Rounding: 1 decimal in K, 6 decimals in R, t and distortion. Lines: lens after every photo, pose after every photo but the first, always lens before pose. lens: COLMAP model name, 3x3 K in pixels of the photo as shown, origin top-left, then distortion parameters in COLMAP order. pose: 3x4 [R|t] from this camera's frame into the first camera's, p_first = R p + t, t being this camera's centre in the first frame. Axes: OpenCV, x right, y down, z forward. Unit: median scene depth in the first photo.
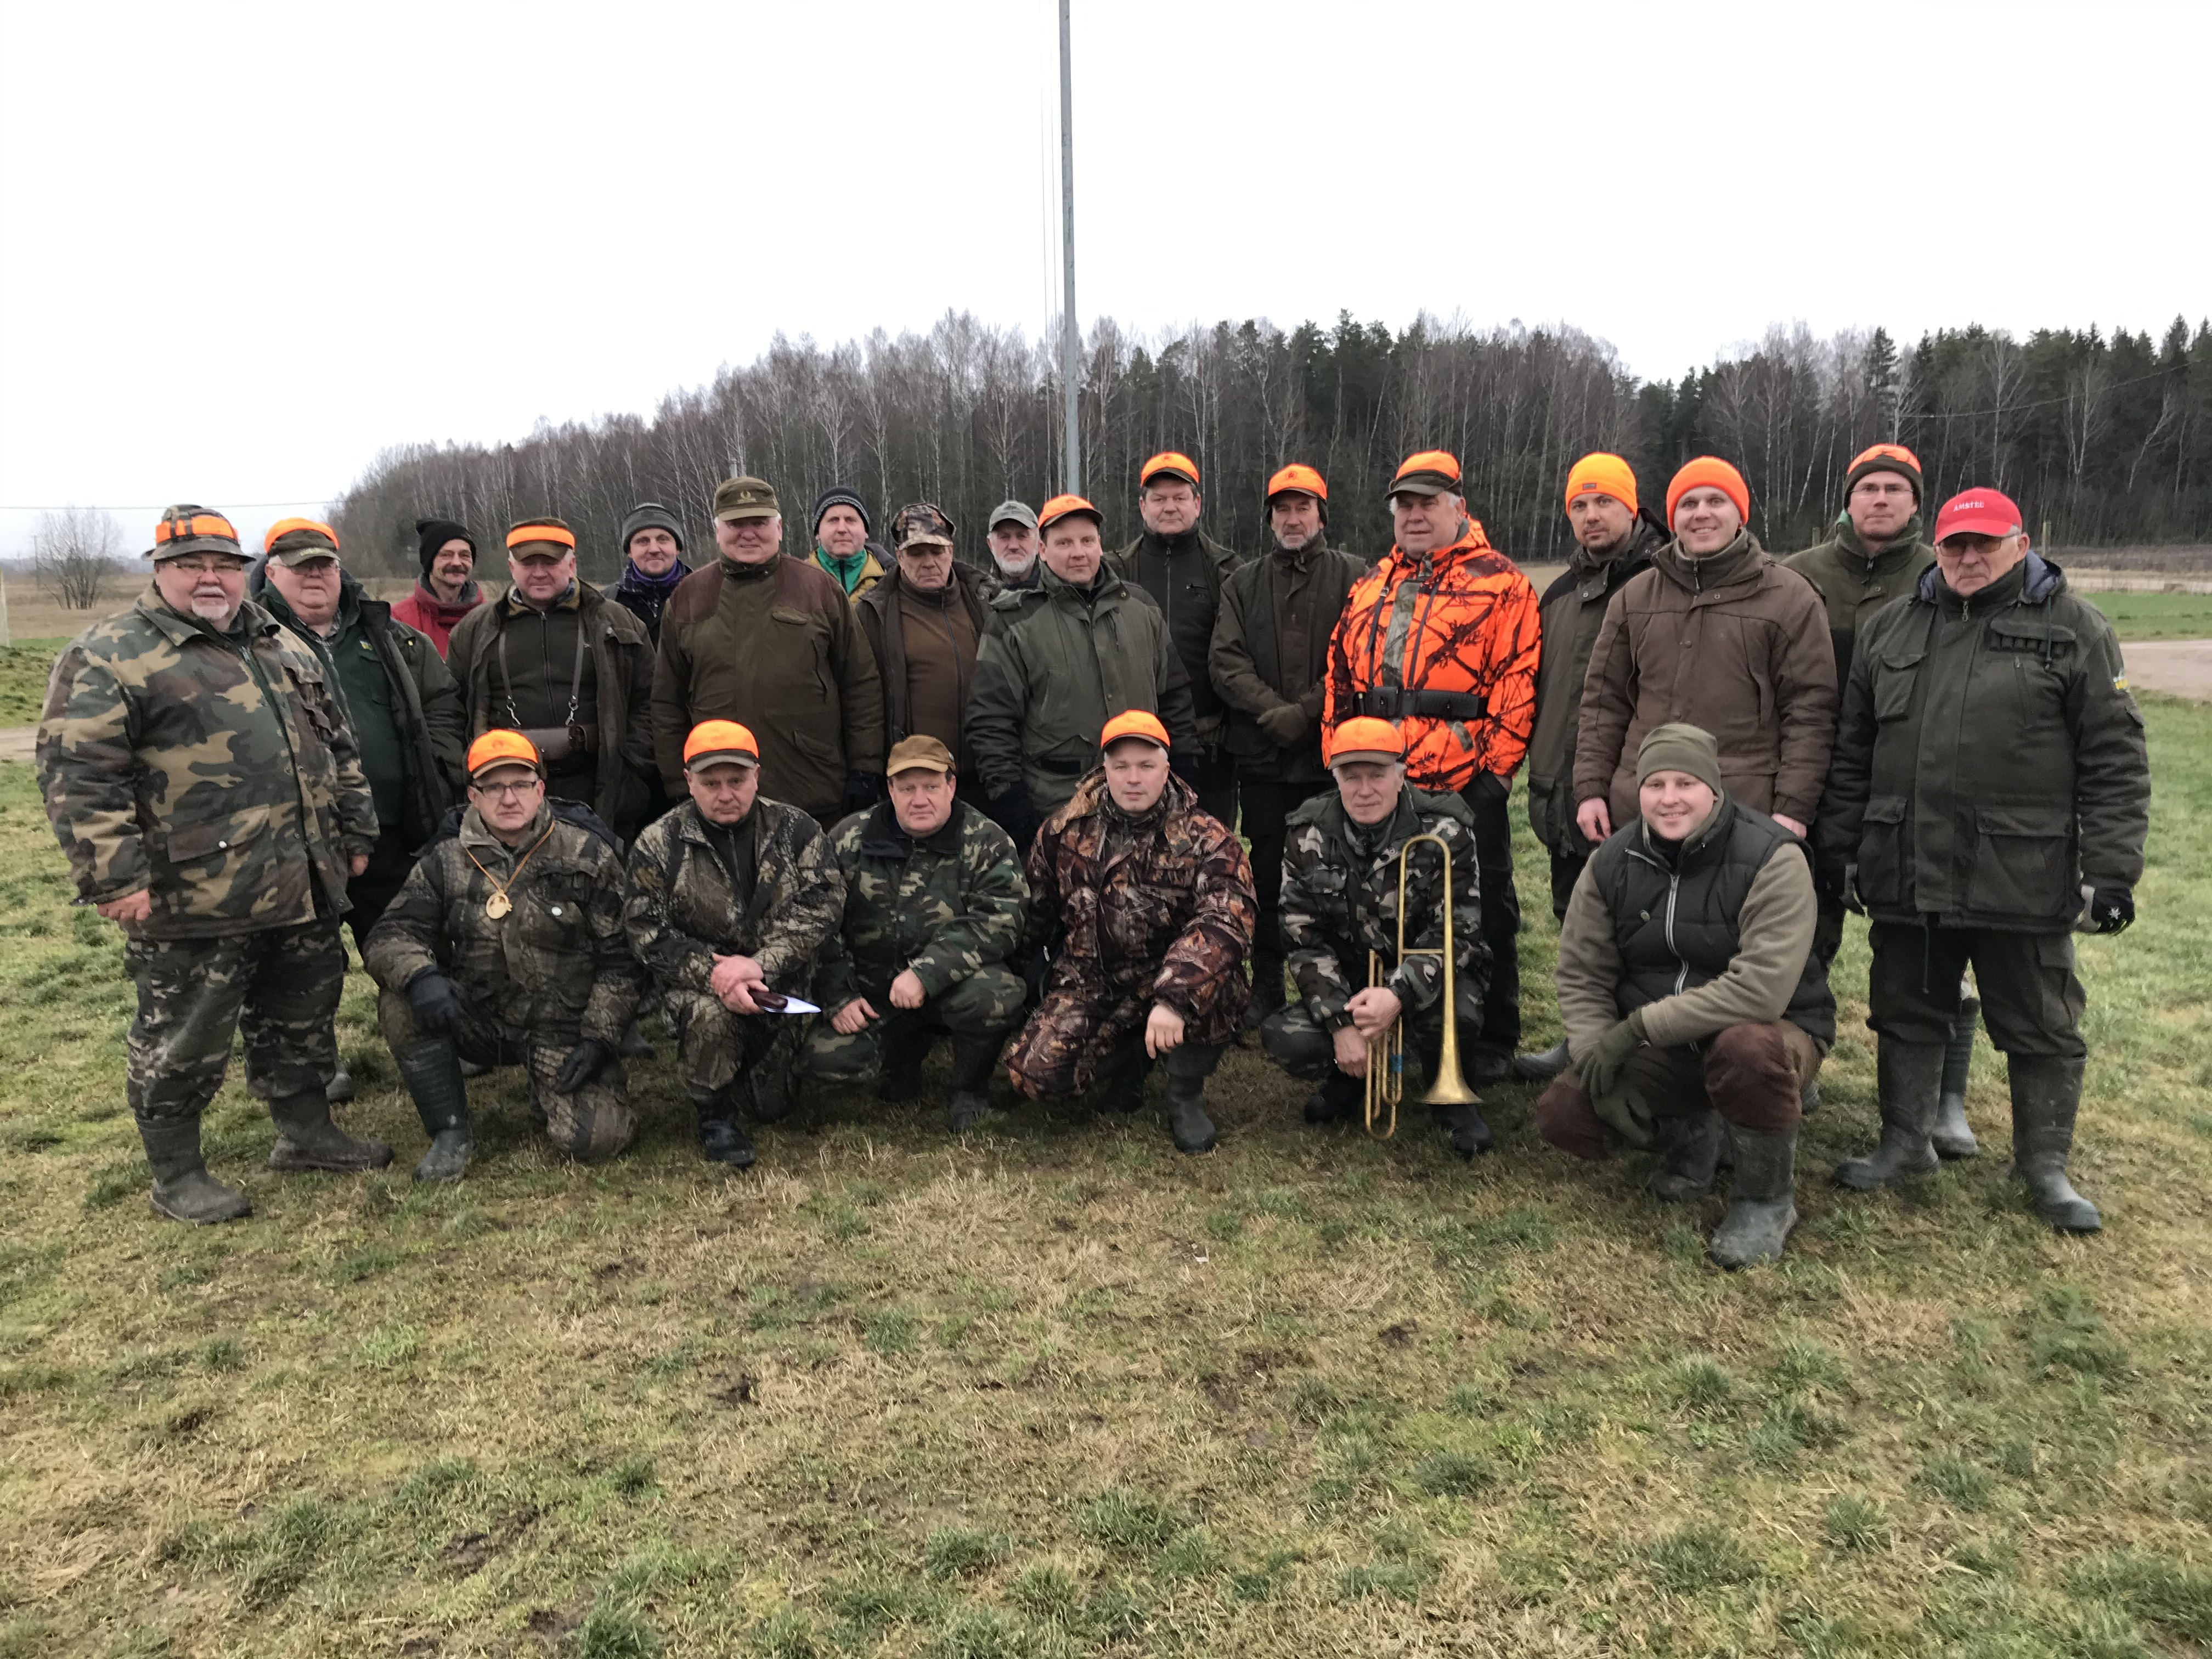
lens RADIAL K [[1794.7, 0, 1105.6], [0, 1794.7, 830.3], [0, 0, 1]] dist [0.013043, -0.013046]
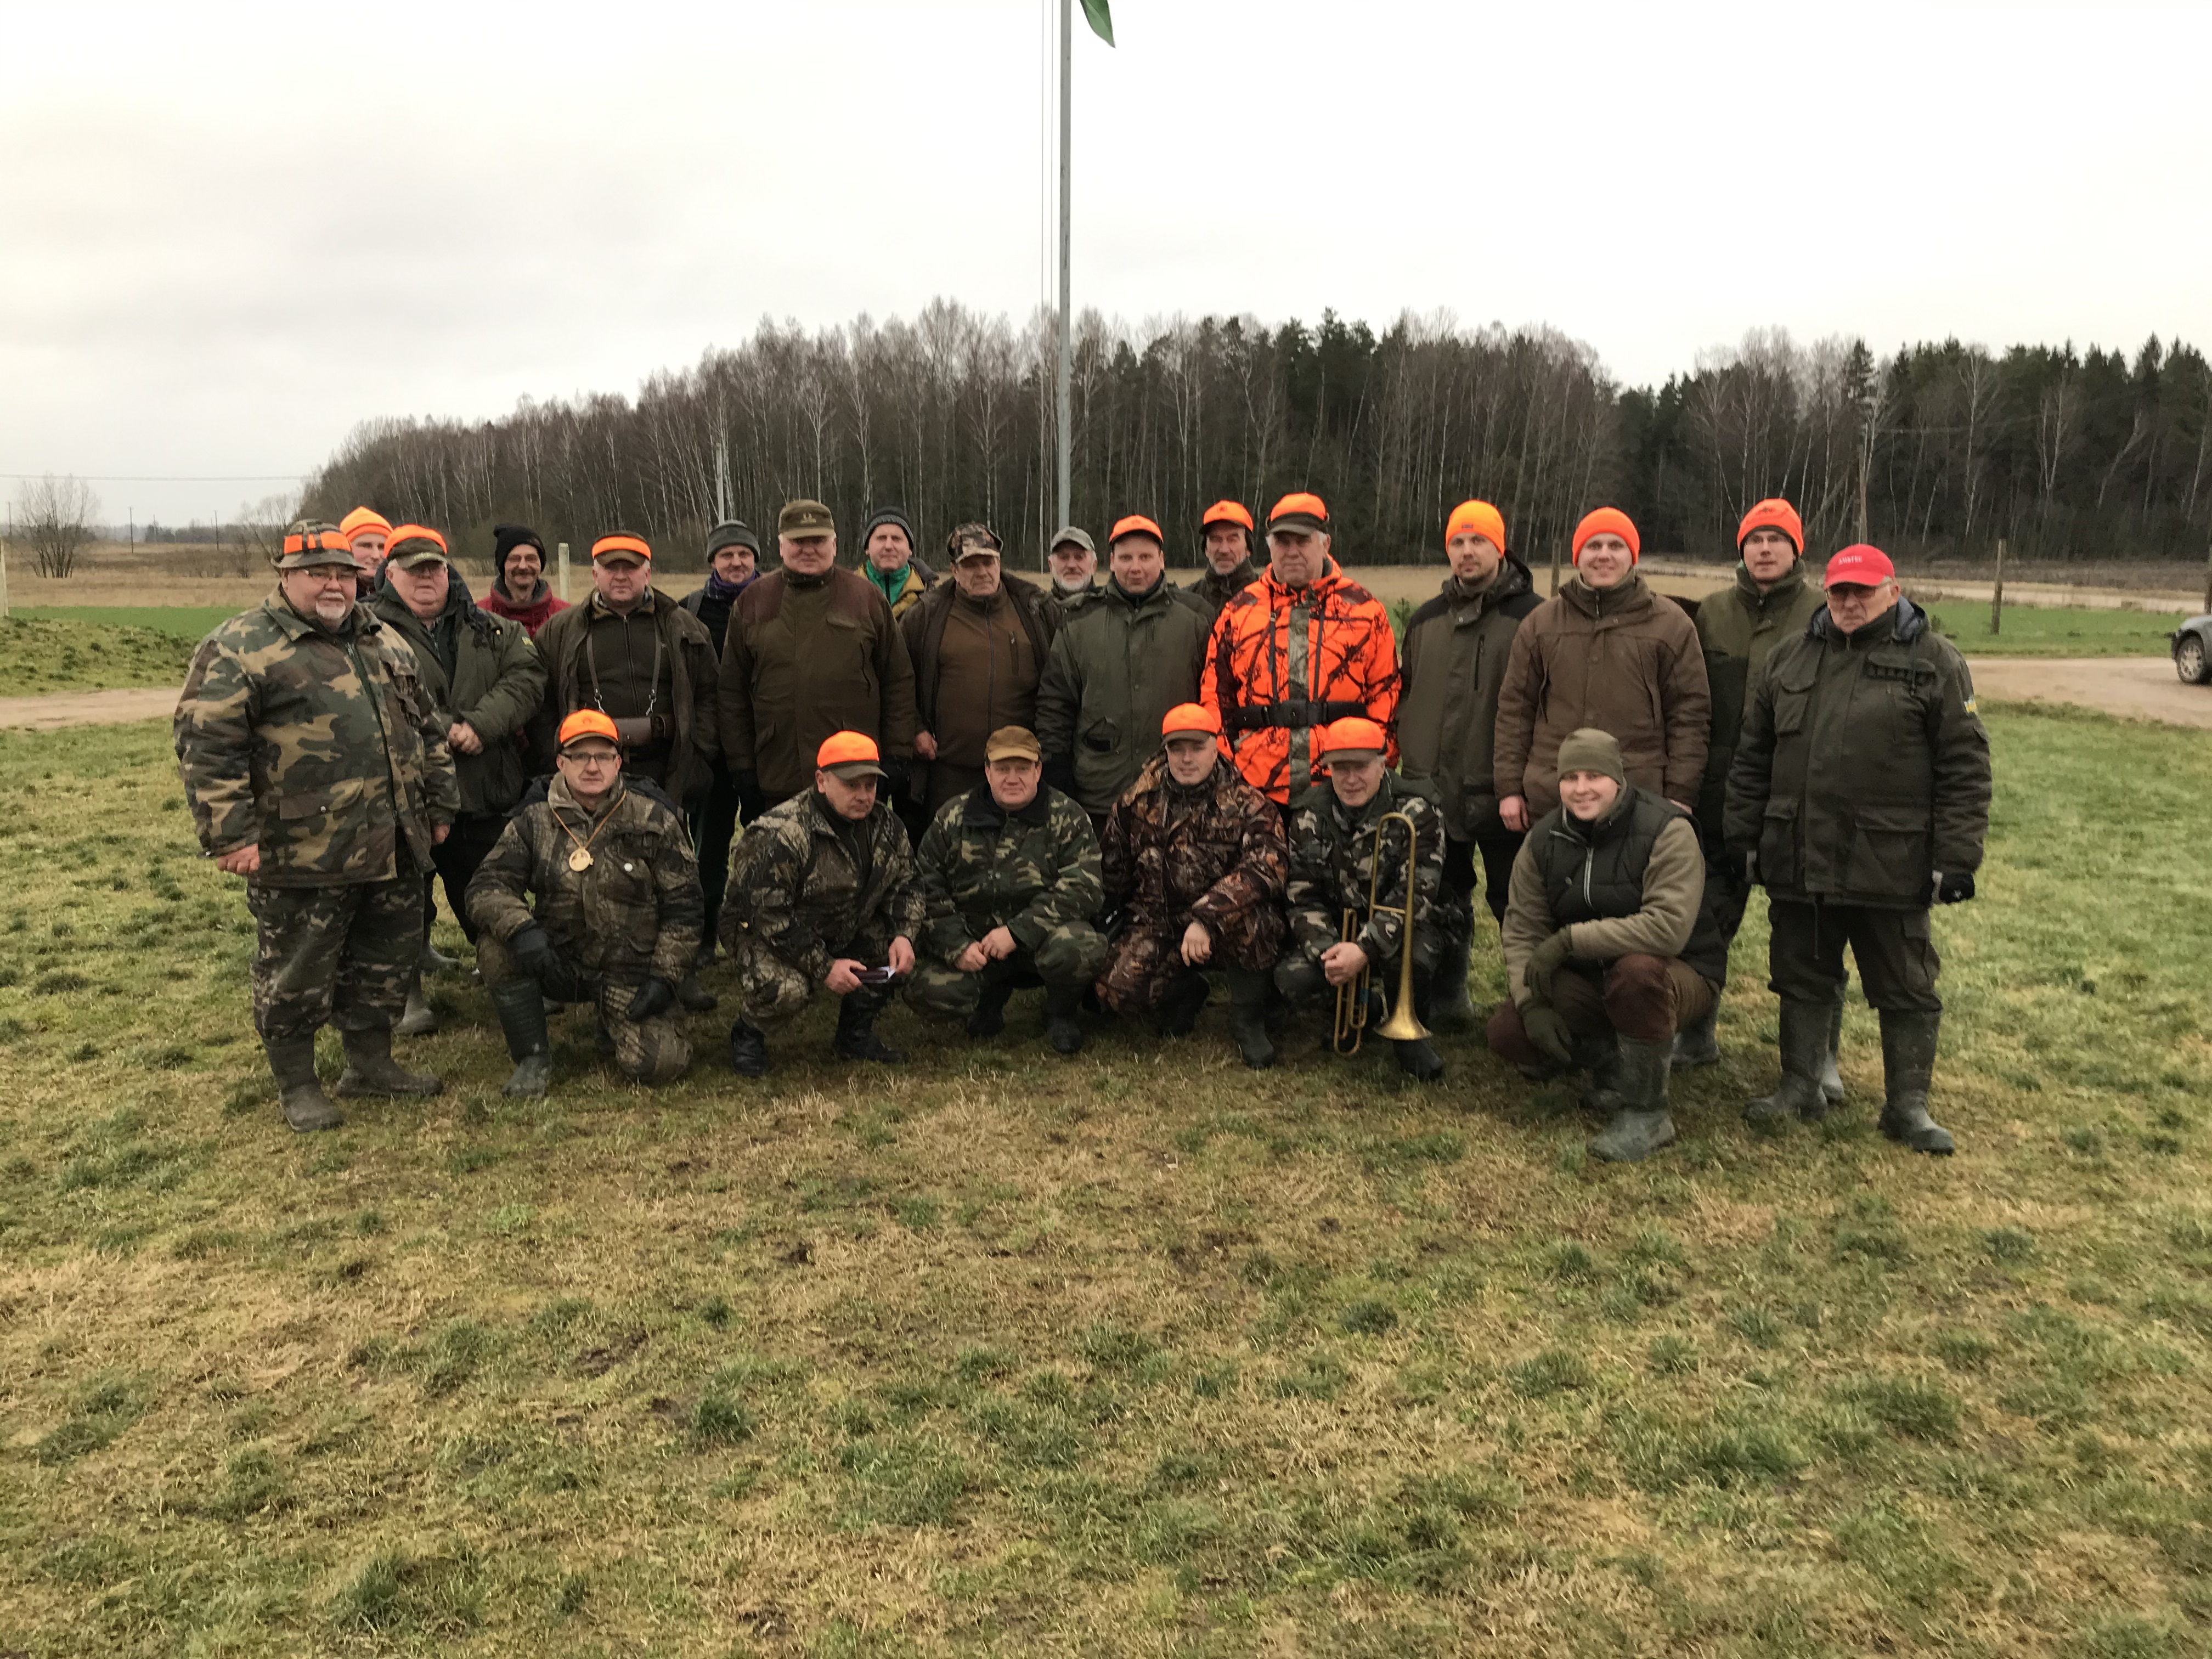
lens RADIAL K [[1806.1, 0, 1111.9], [0, 1806.1, 834.1], [0, 0, 1]] dist [0.012026, -0.007271]
pose [[0.999615, 0.020884, 0.018265, -0.014606], [-0.021002, 0.999760, 0.006286, 0.008800], [-0.018129, -0.006667, 0.999813, -0.225152]]
